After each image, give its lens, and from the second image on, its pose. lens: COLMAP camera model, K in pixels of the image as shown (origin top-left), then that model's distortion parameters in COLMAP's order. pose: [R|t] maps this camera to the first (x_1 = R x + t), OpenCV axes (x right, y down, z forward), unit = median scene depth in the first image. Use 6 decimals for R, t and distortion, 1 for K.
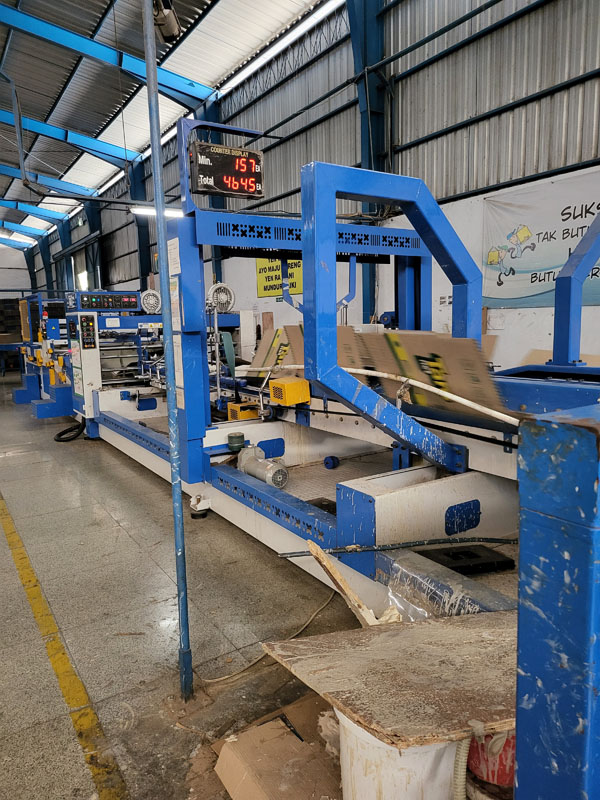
lens RADIAL K [[563.5, 0, 302.3], [0, 563.5, 396.7], [0, 0, 1]] dist [0.033037, 0.000477]
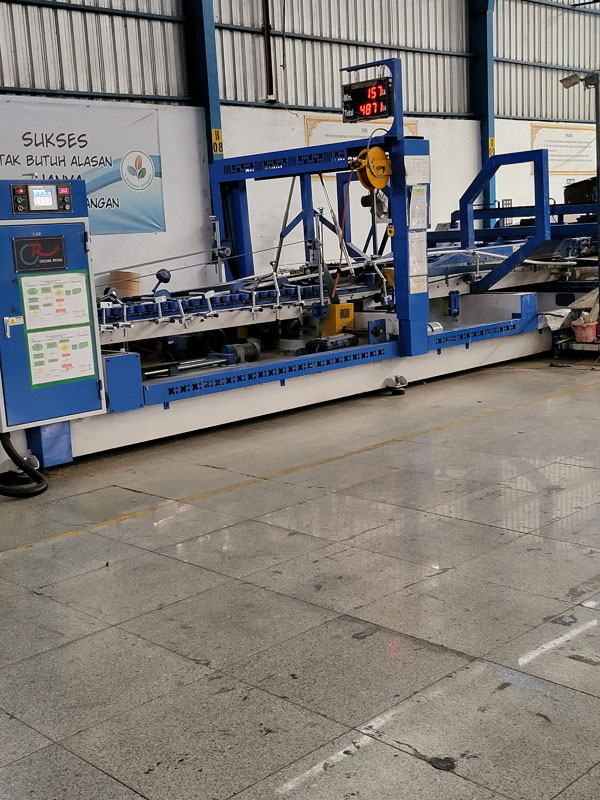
lens RADIAL K [[563.5, 0, 299.6], [0, 563.5, 400.6], [0, 0, 1]] dist [0.033037, 0.000477]
pose [[0.056637, -0.234090, 0.970564, -0.582447], [0.216677, 0.951837, 0.216929, -0.000110], [-0.974599, 0.198012, 0.104631, 0.520834]]
